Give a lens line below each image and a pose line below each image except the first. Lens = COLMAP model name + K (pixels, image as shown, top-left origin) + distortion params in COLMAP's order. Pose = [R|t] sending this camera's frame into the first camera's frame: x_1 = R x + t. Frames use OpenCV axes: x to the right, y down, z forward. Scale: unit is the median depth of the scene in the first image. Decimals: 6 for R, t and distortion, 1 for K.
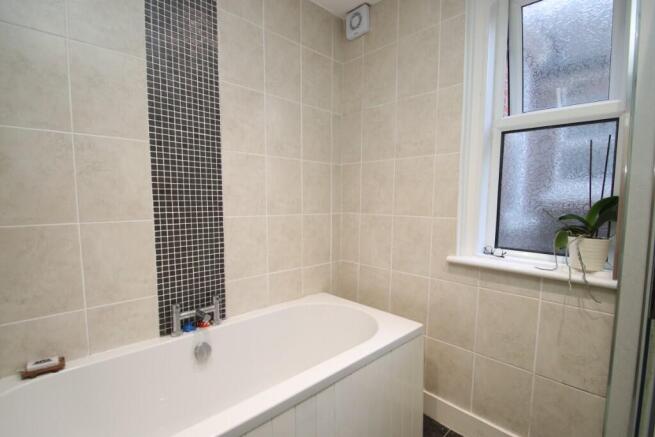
lens RADIAL K [[305.3, 0, 327.6], [0, 305.3, 225.6], [0, 0, 1]] dist [0.008694, -0.016119]
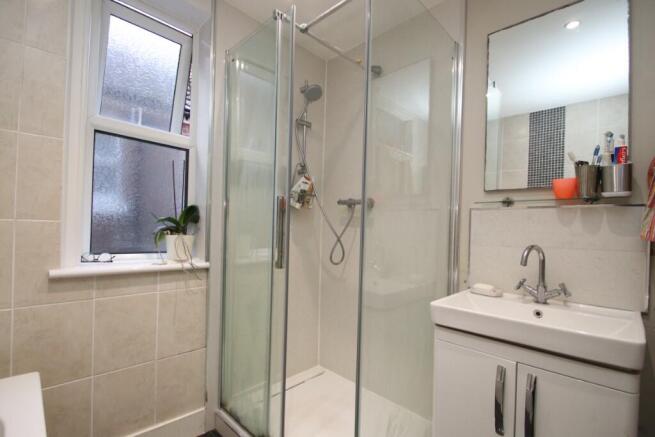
lens RADIAL K [[305.3, 0, 327.6], [0, 305.3, 225.6], [0, 0, 1]] dist [0.008694, -0.016119]
pose [[-0.035113, -0.000818, 0.999383, -0.462939], [0.051932, 0.998647, 0.002642, 0.026693], [-0.998033, 0.051993, -0.035023, 0.400308]]
